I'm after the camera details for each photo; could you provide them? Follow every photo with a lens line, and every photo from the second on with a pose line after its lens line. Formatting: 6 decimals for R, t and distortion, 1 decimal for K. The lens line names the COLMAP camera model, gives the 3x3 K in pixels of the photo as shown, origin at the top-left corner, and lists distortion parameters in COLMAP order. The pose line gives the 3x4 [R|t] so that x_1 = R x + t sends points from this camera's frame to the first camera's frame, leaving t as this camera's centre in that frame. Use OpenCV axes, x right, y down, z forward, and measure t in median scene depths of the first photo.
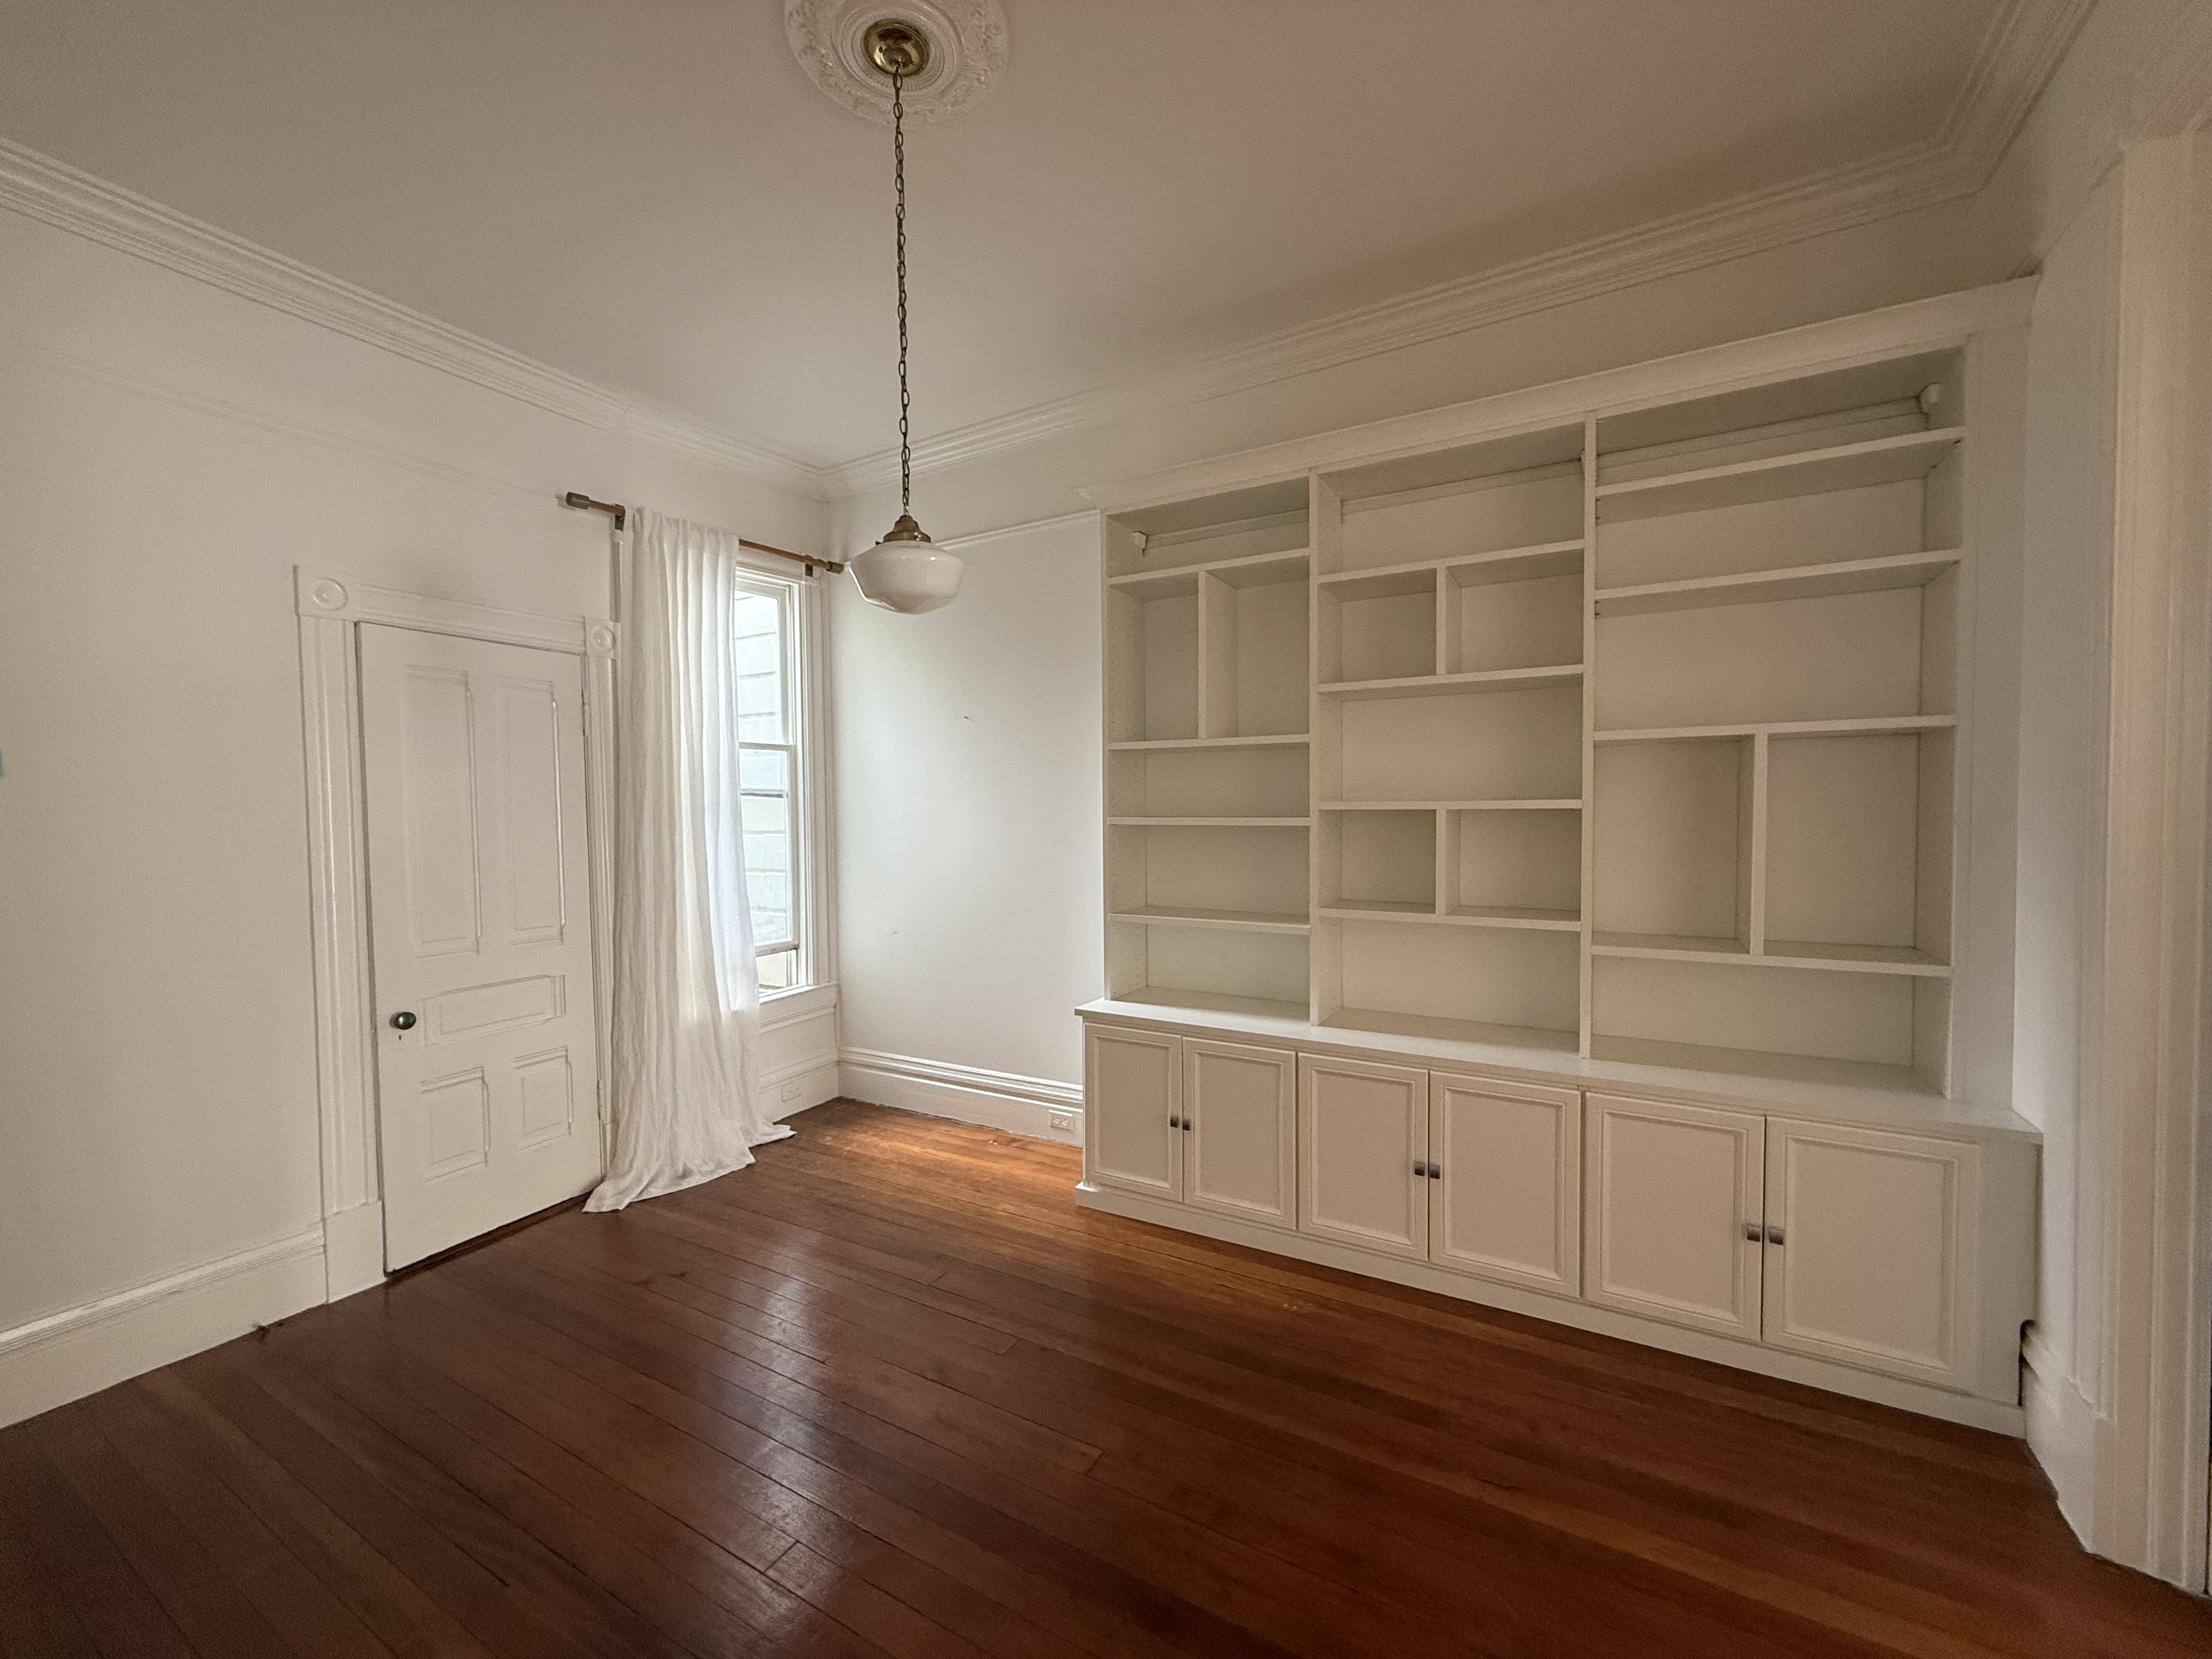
lens RADIAL K [[883.9, 0, 1098.5], [0, 883.9, 833.0], [0, 0, 1]] dist [0.001329, 0.000043]
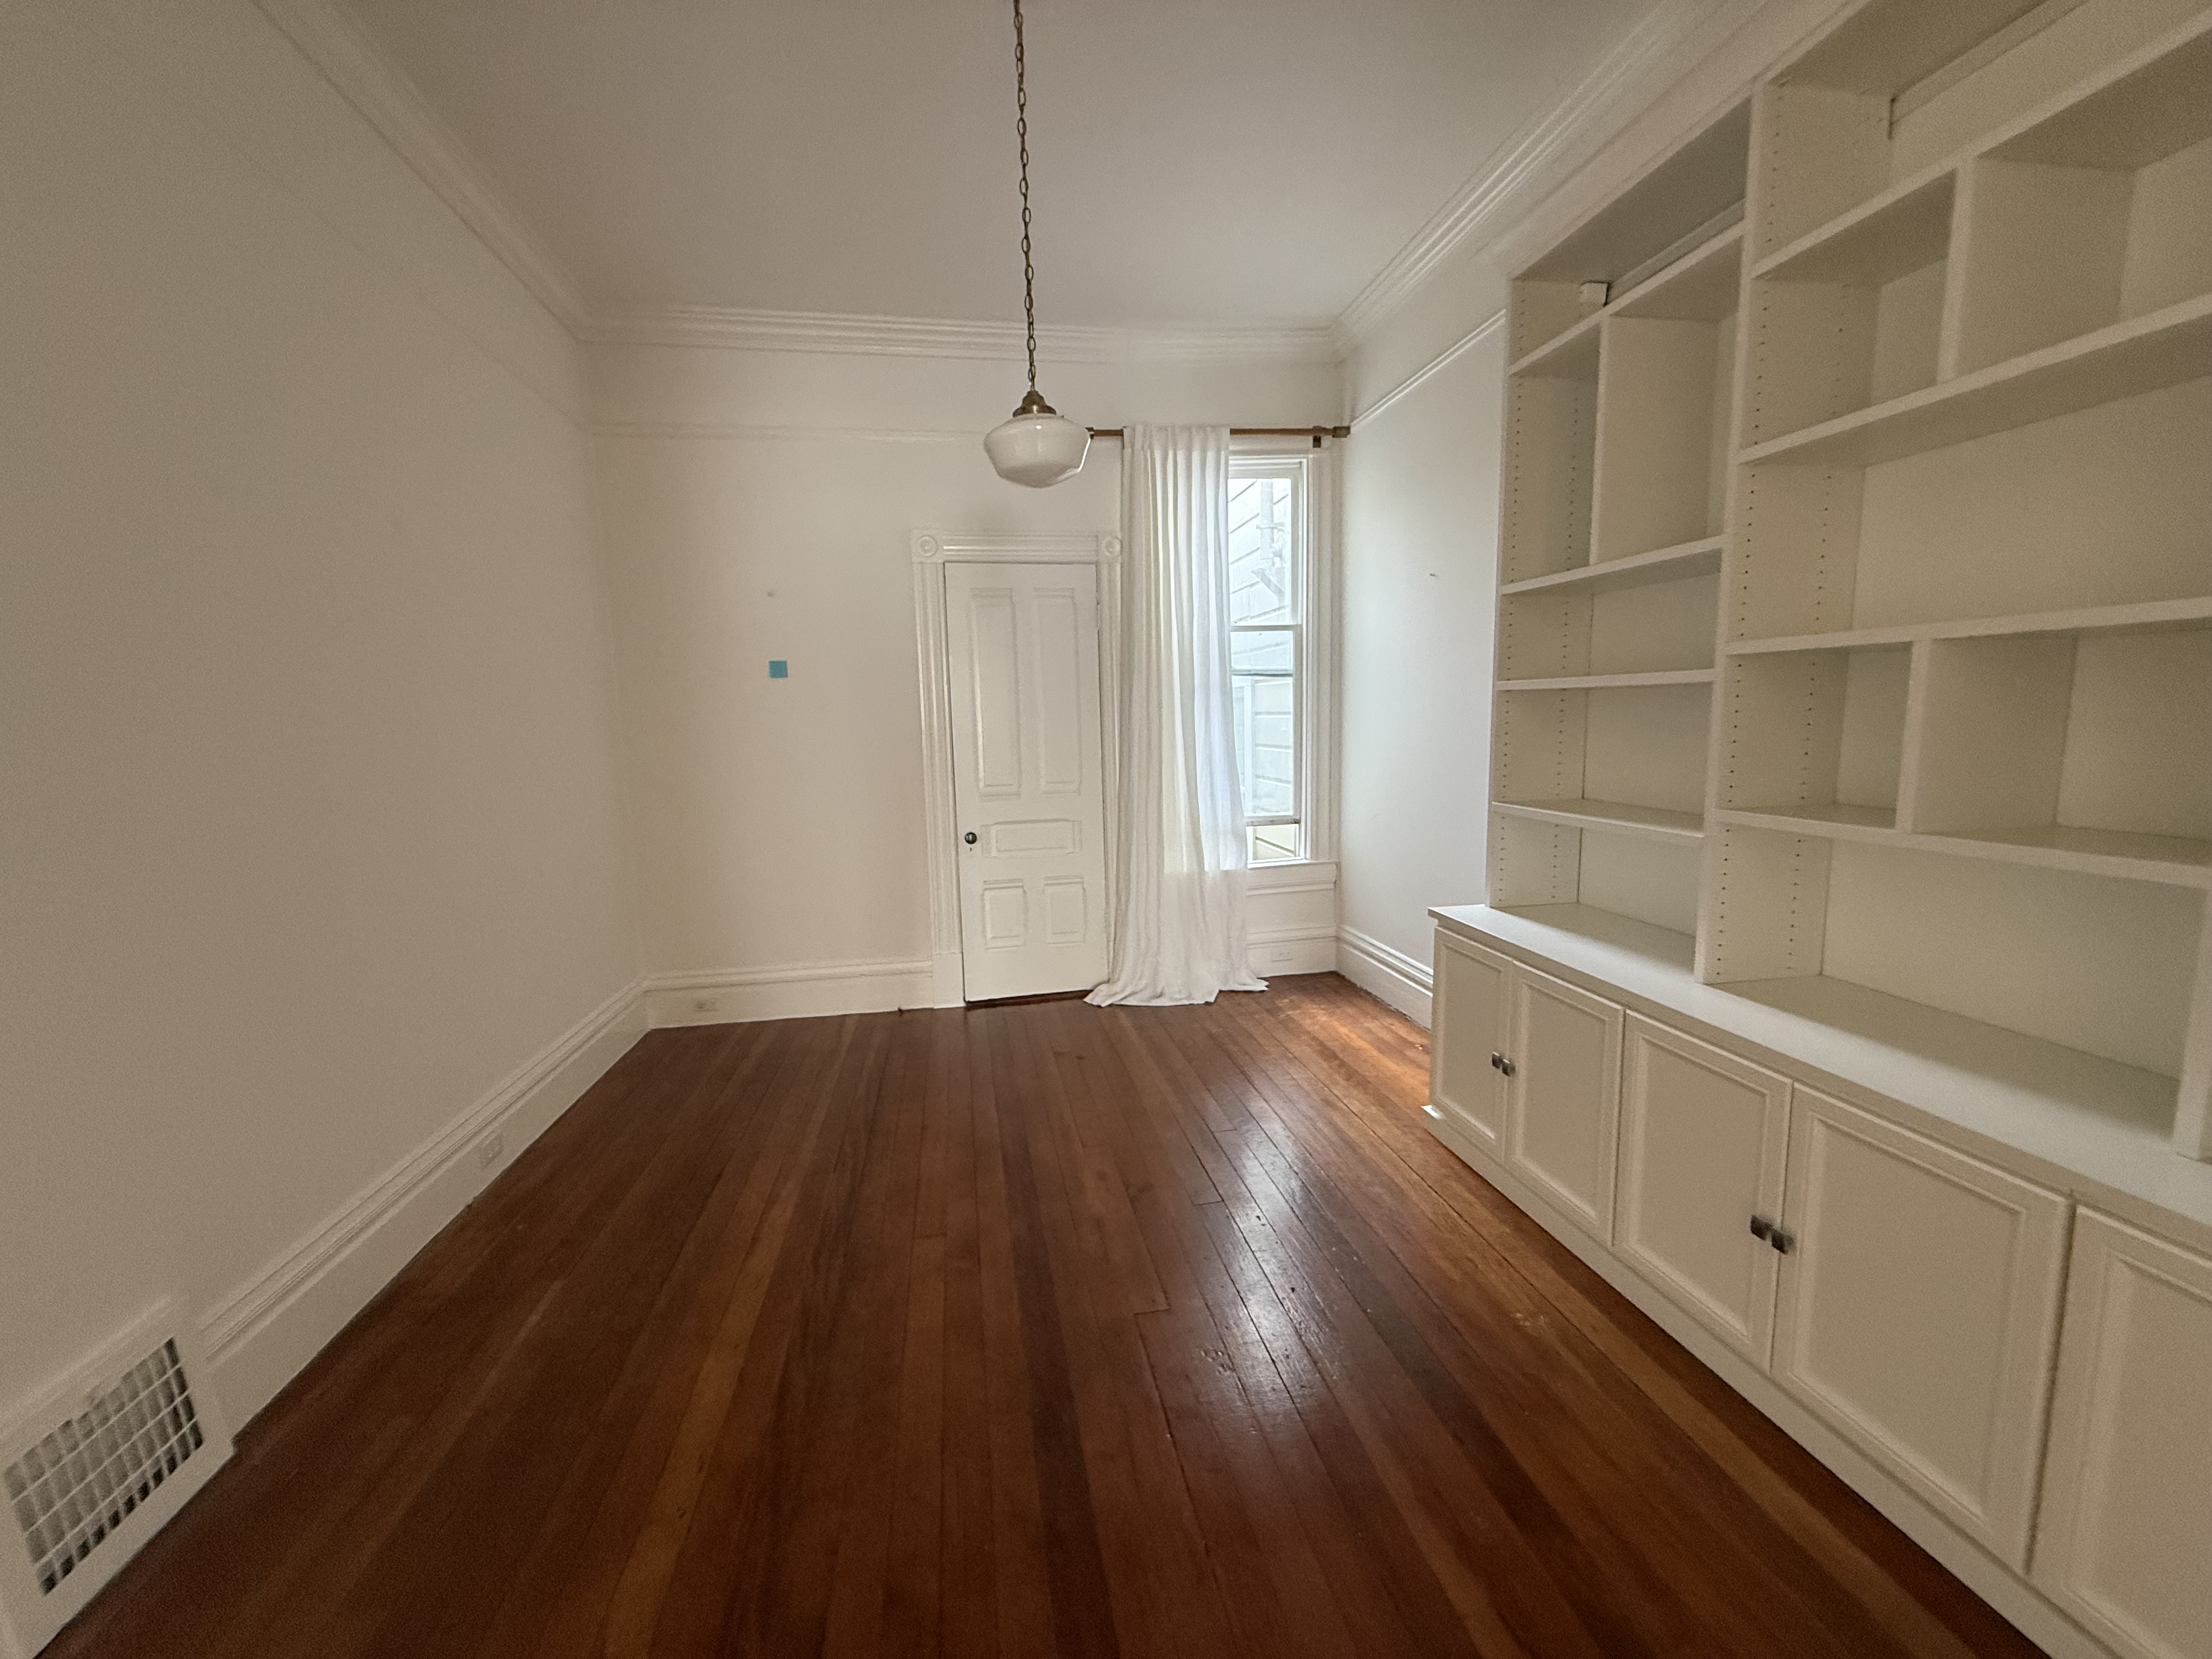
lens RADIAL K [[883.9, 0, 1098.5], [0, 883.9, 833.0], [0, 0, 1]] dist [0.001329, 0.000043]
pose [[0.635615, 0.095877, -0.766029, 0.359647], [-0.004835, 0.992733, 0.120240, 0.020893], [0.771991, -0.072722, 0.631460, 0.182125]]
